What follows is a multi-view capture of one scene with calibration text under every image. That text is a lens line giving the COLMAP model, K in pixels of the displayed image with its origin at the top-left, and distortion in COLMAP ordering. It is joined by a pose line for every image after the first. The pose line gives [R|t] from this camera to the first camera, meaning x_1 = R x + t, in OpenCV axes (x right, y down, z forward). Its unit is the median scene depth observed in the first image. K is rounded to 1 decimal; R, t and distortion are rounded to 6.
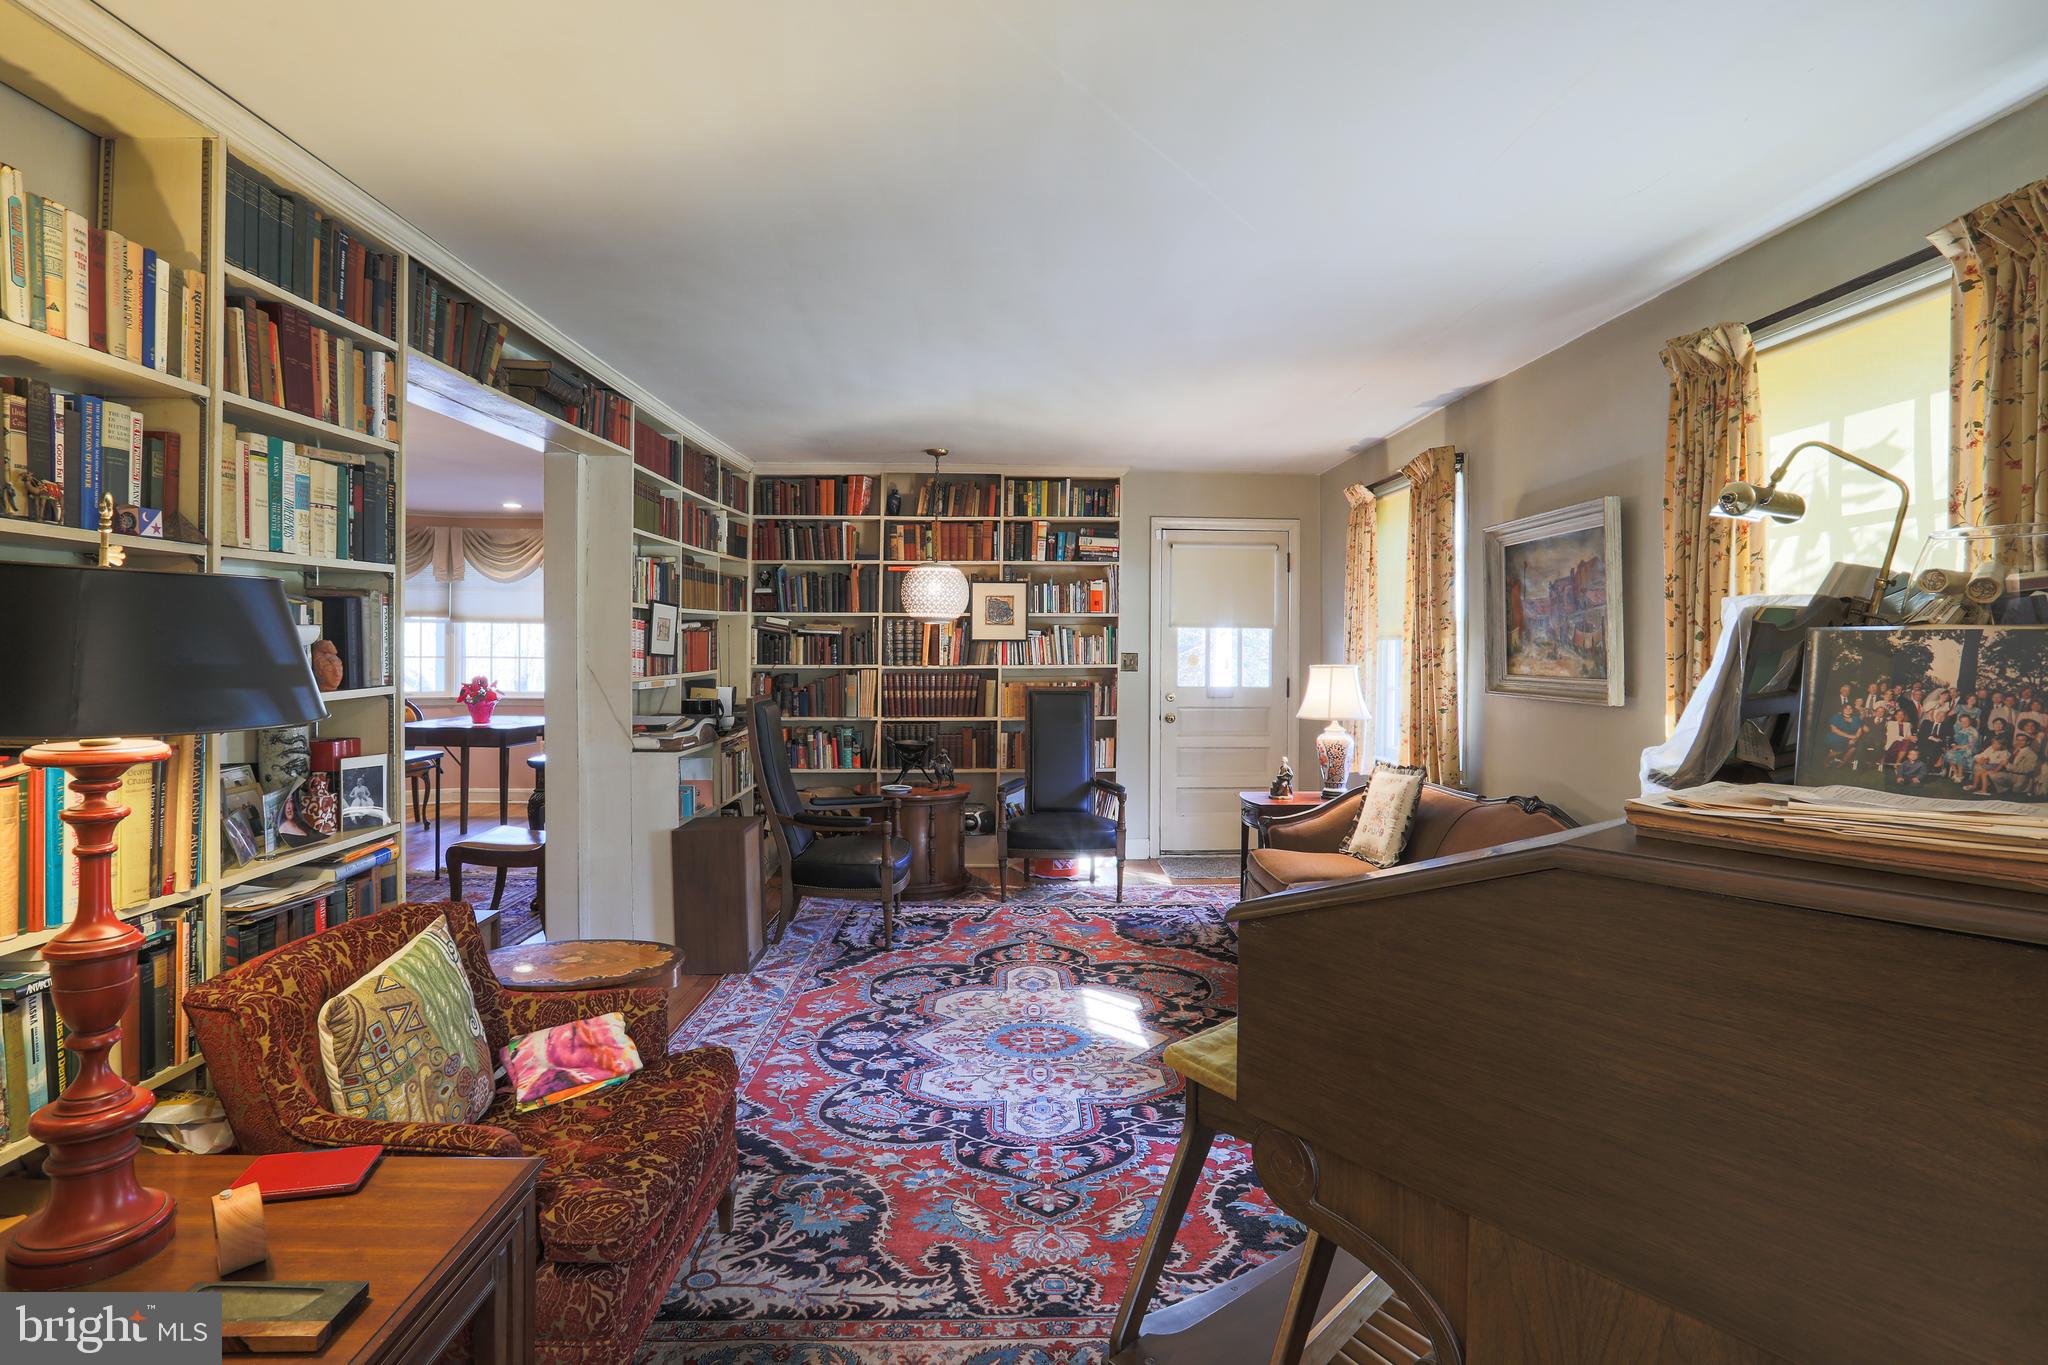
lens RADIAL K [[1013.1, 0, 1024.3], [0, 1013.1, 652.5], [0, 0, 1]] dist [-0.063936, 0.000804]
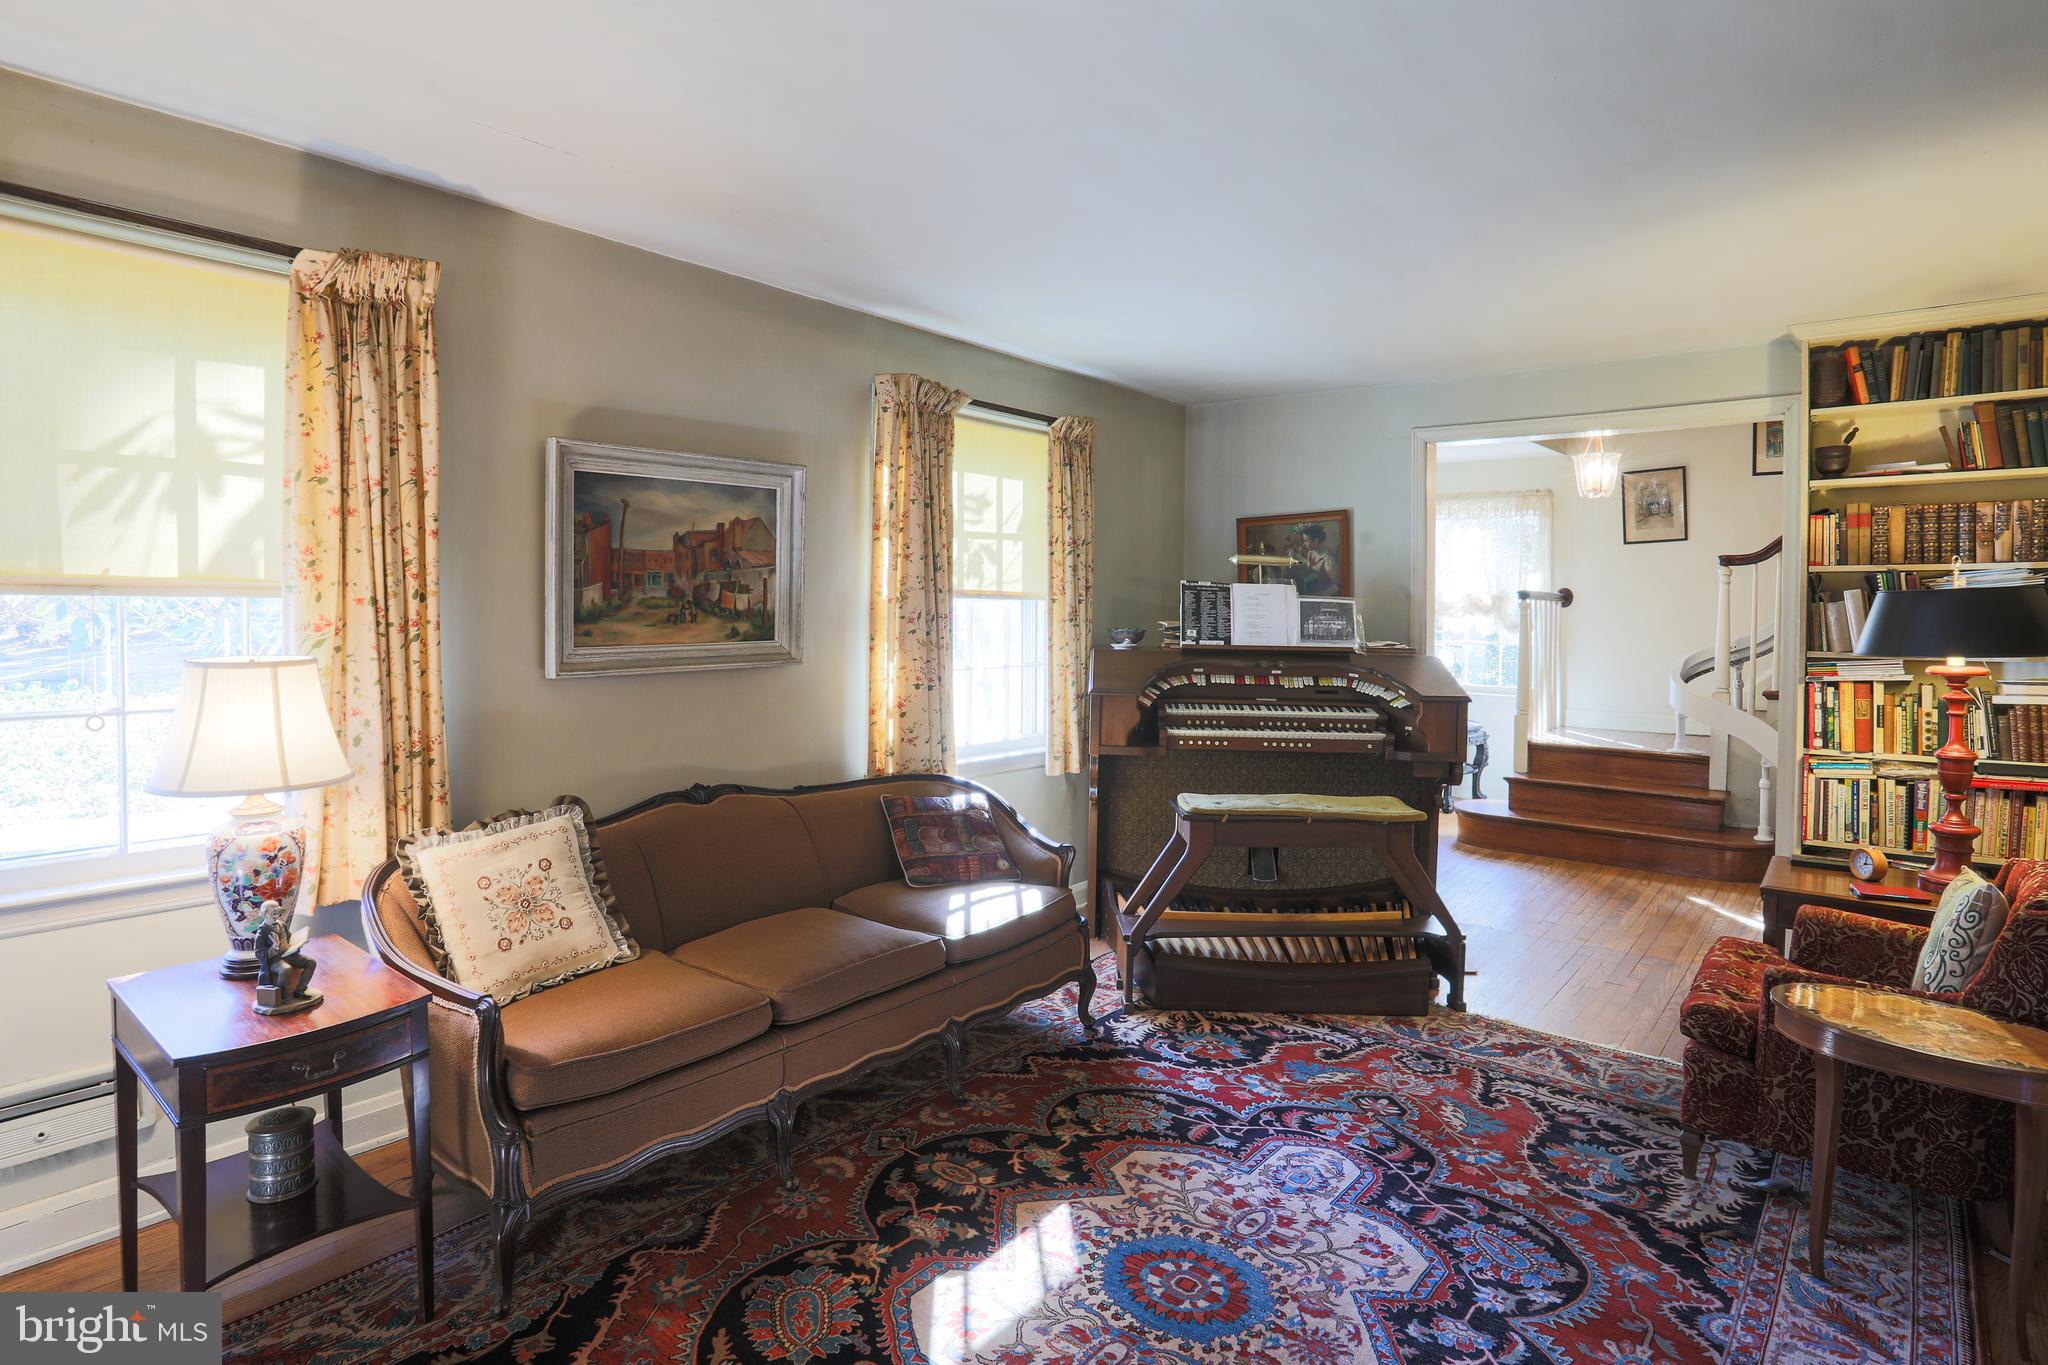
lens RADIAL K [[1061.9, 0, 1085.2], [0, 1061.9, 664.0], [0, 0, 1]] dist [-0.064664, 0.026706]
pose [[-0.783085, -0.044517, 0.620320, -0.292987], [-0.005364, 0.997881, 0.064841, -0.018578], [-0.621892, 0.047448, -0.781664, 1.438381]]
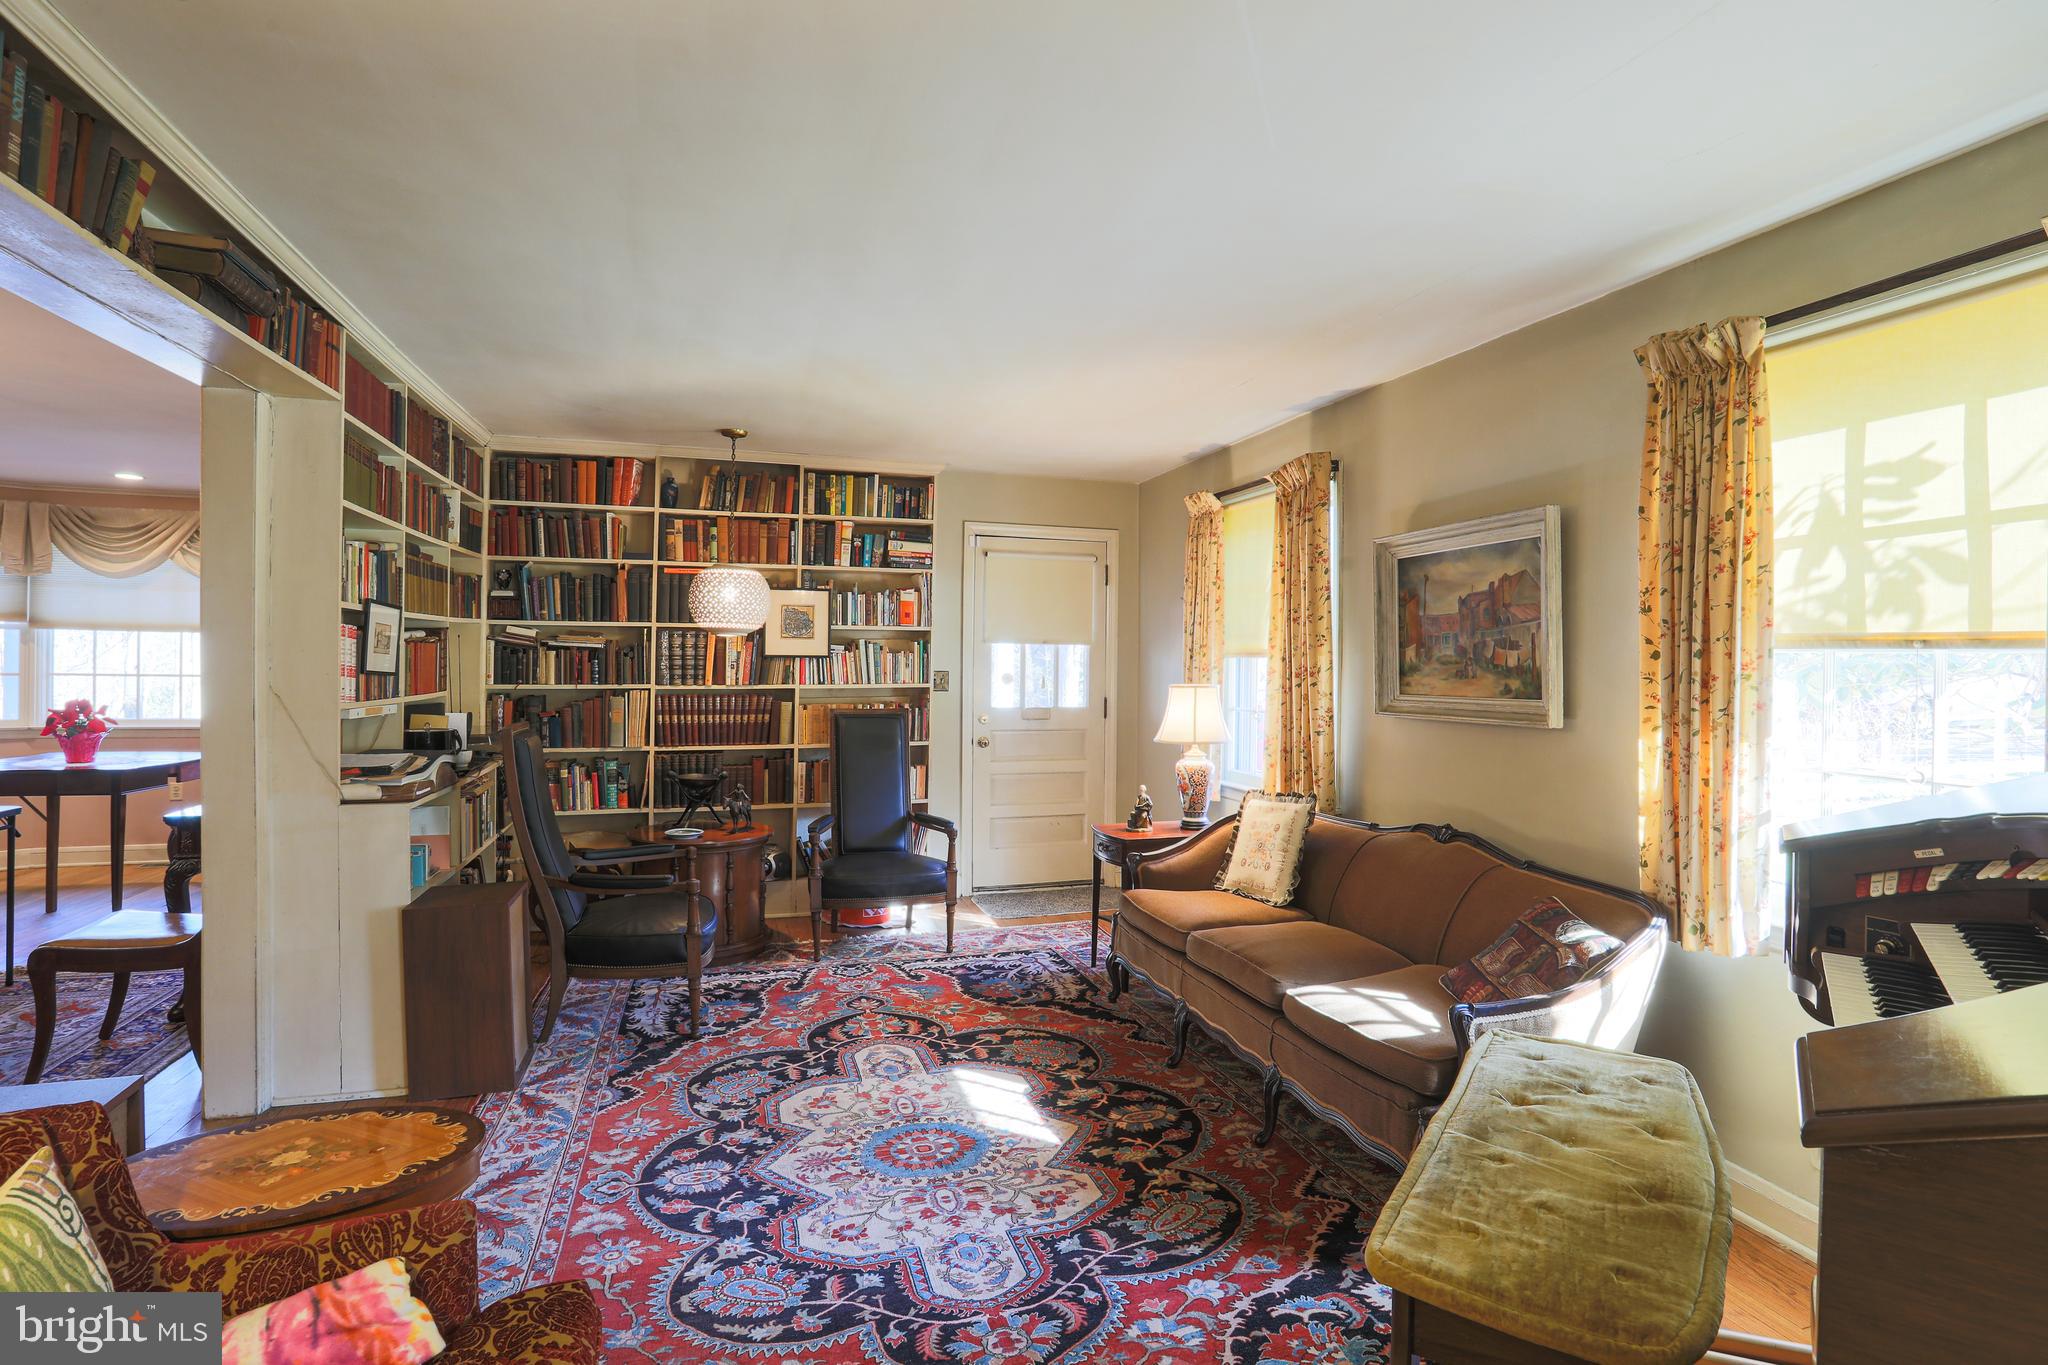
lens RADIAL K [[1006.5, 0, 1022.9], [0, 1006.5, 667.9], [0, 0, 1]] dist [-0.058323, 0.020003]
pose [[0.961354, 0.002437, 0.275304, -0.126816], [-0.001833, 0.999995, -0.002452, -0.000199], [-0.275308, 0.001853, 0.961354, 0.198011]]
